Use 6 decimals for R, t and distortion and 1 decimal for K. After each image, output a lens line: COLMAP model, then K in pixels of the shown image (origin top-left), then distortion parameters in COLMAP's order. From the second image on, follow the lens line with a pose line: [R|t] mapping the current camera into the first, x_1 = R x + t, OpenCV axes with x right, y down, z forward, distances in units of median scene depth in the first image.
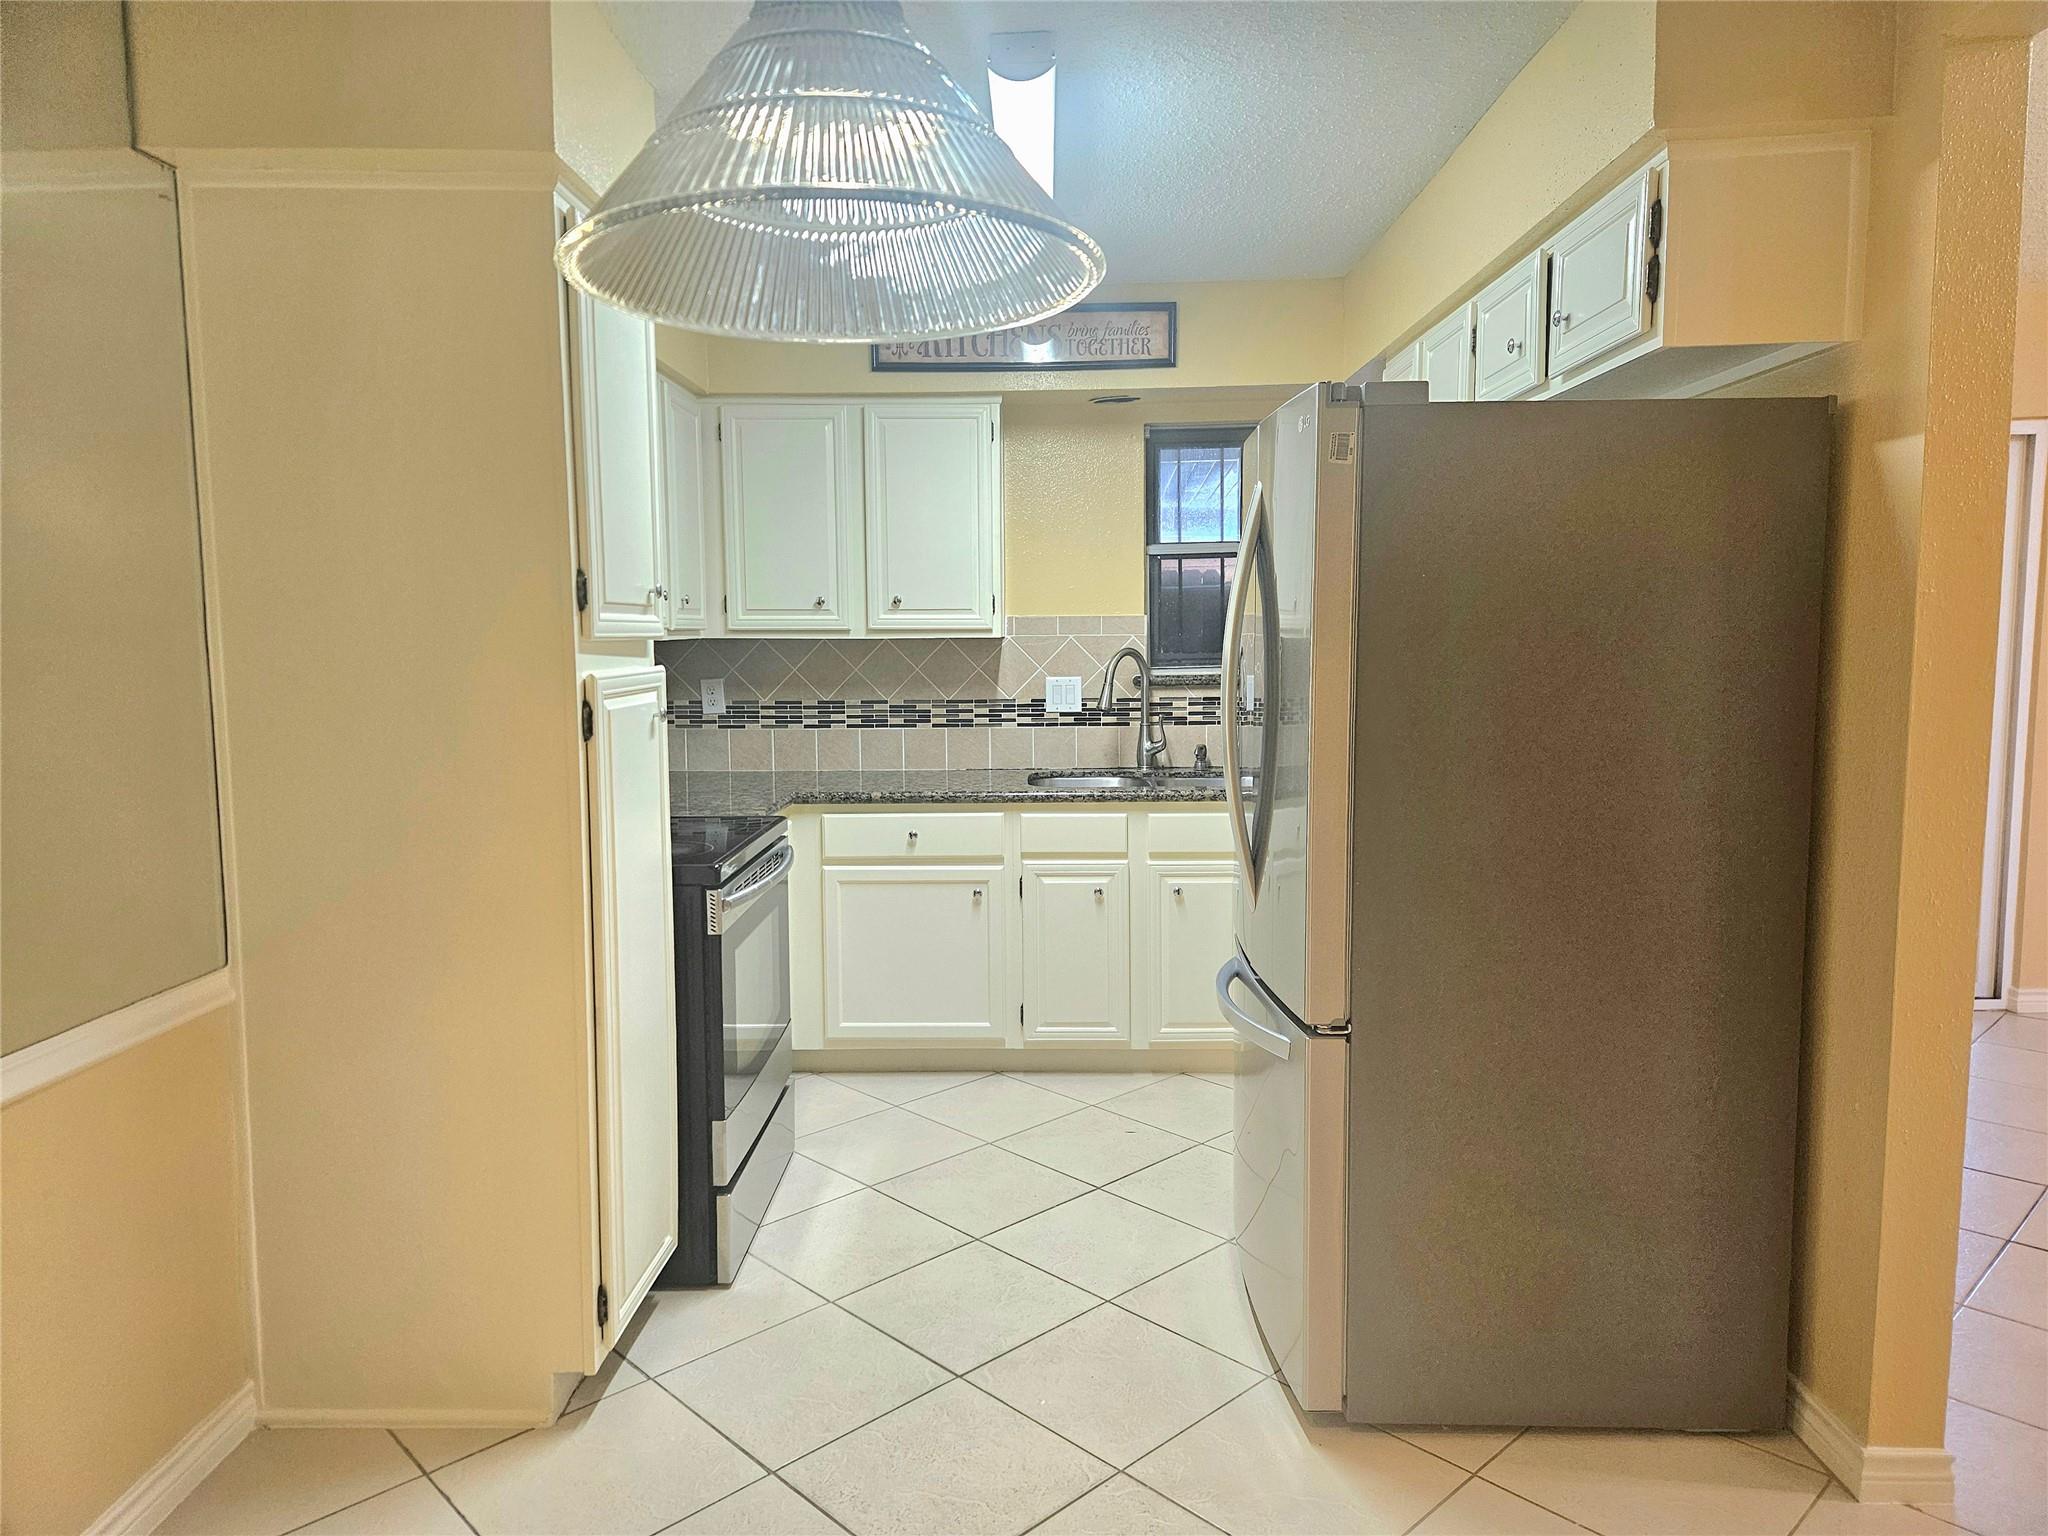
lens RADIAL K [[1369.3, 0, 1015.5], [0, 1369.3, 767.2], [0, 0, 1]] dist [0.080623, -0.067064]
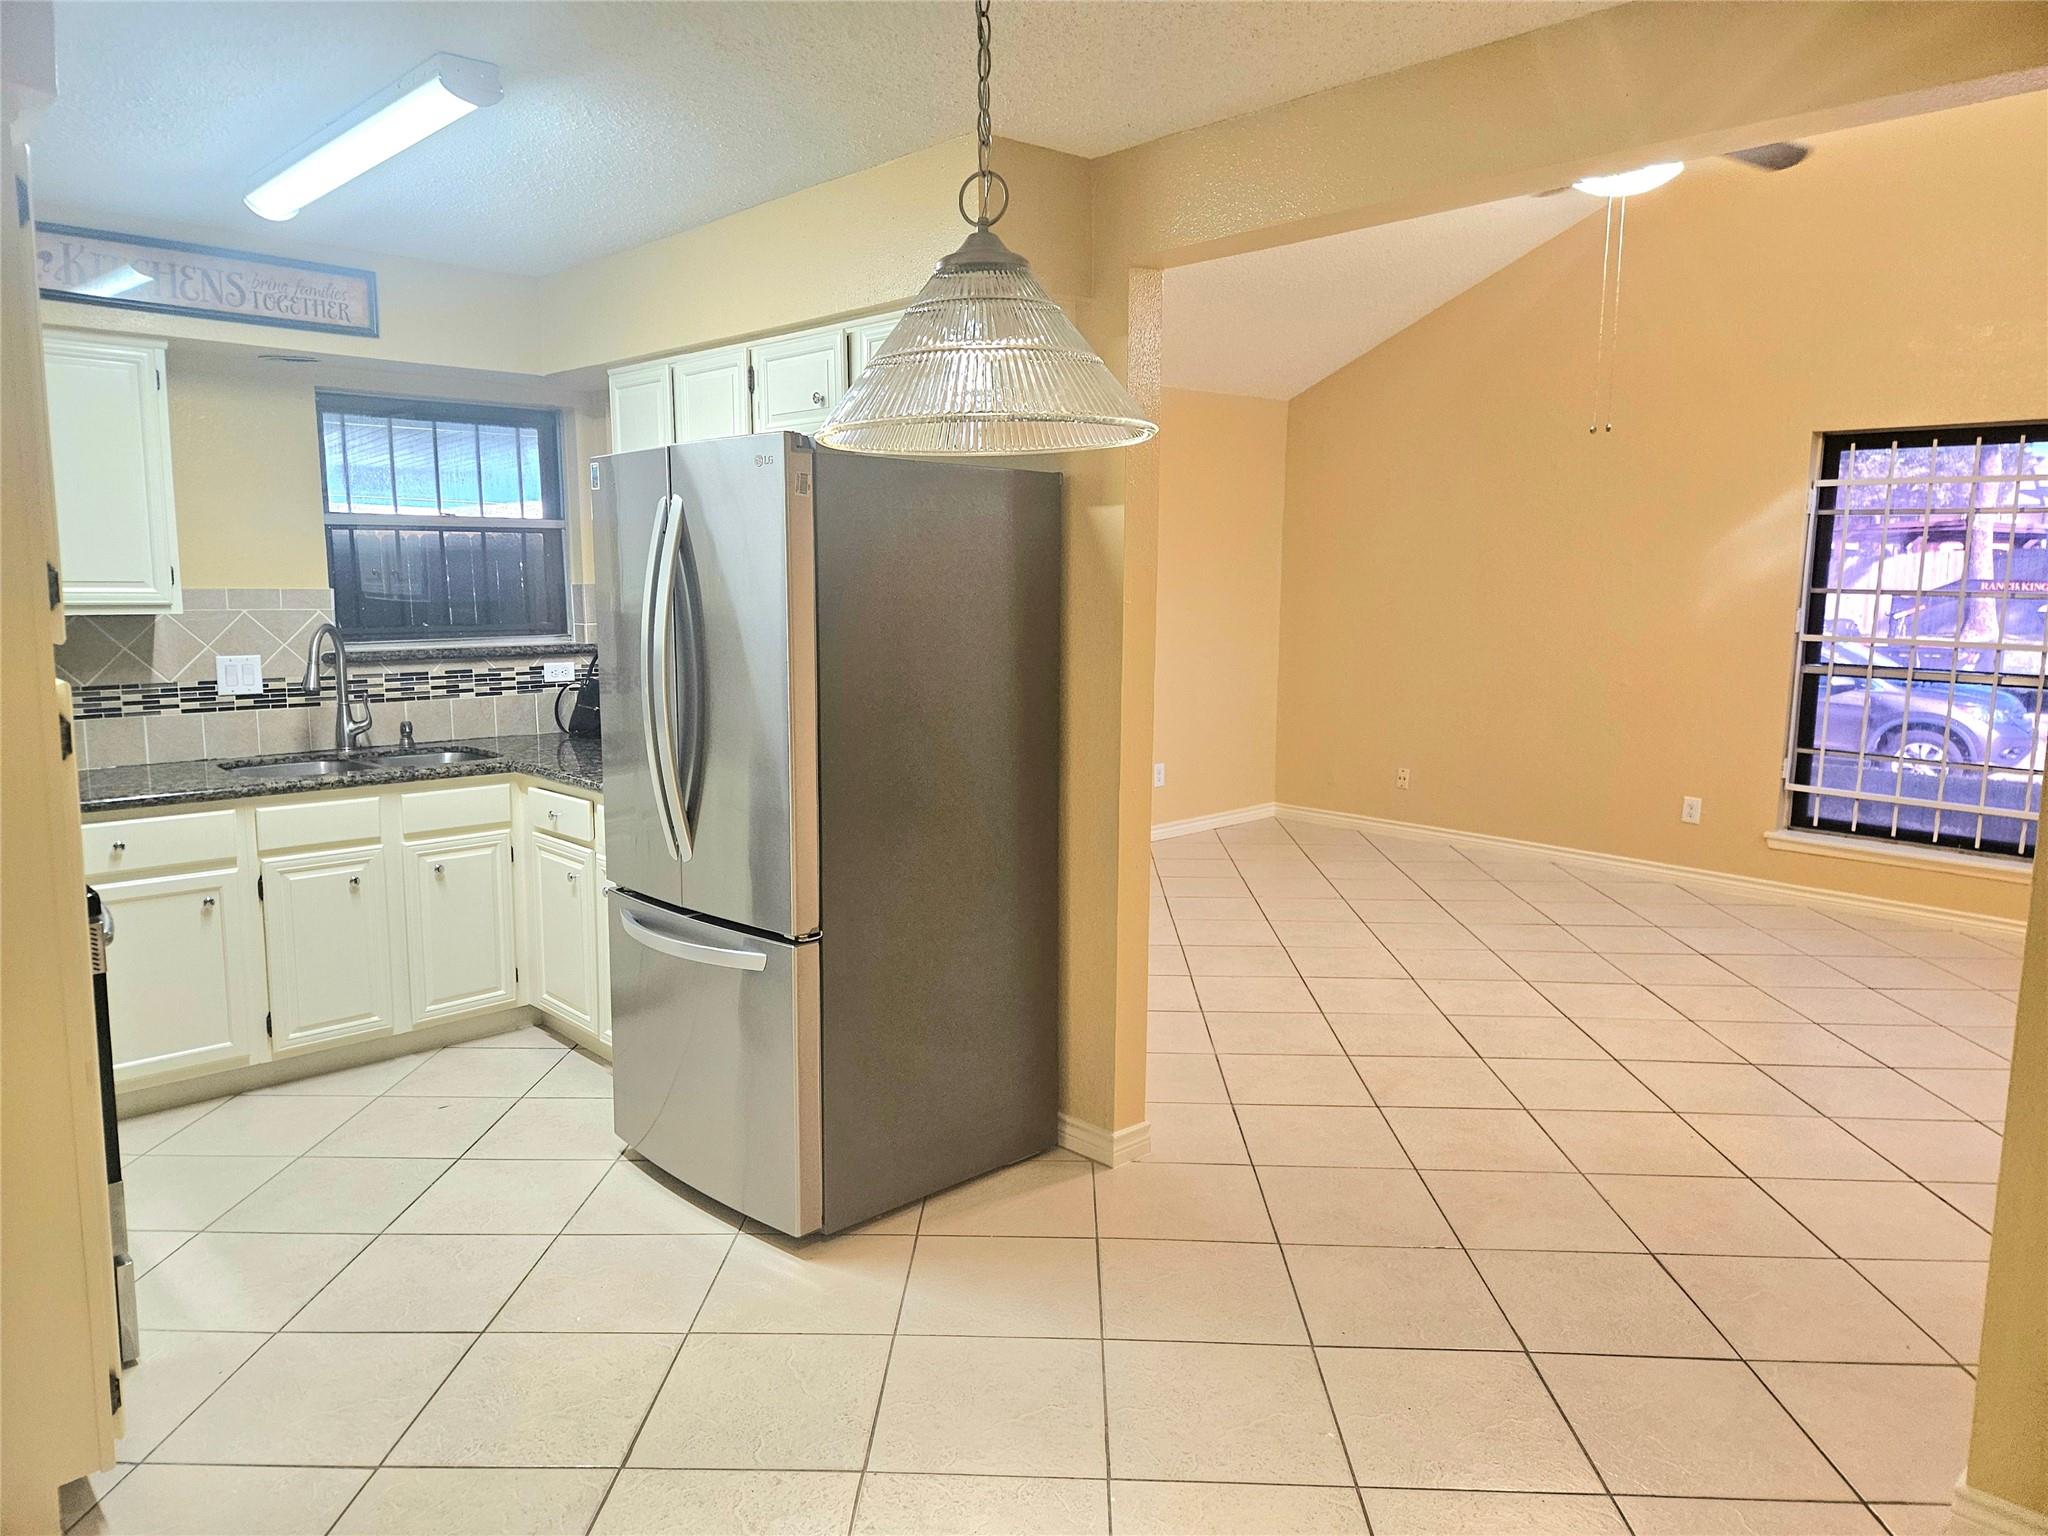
lens RADIAL K [[1369.3, 0, 1037.8], [0, 1369.3, 765.1], [0, 0, 1]] dist [0.080623, -0.067064]
pose [[0.707975, -0.082775, 0.701370, -0.262530], [0.060749, 0.996564, 0.056292, -0.014807], [-0.703620, 0.002754, 0.710571, -0.030742]]
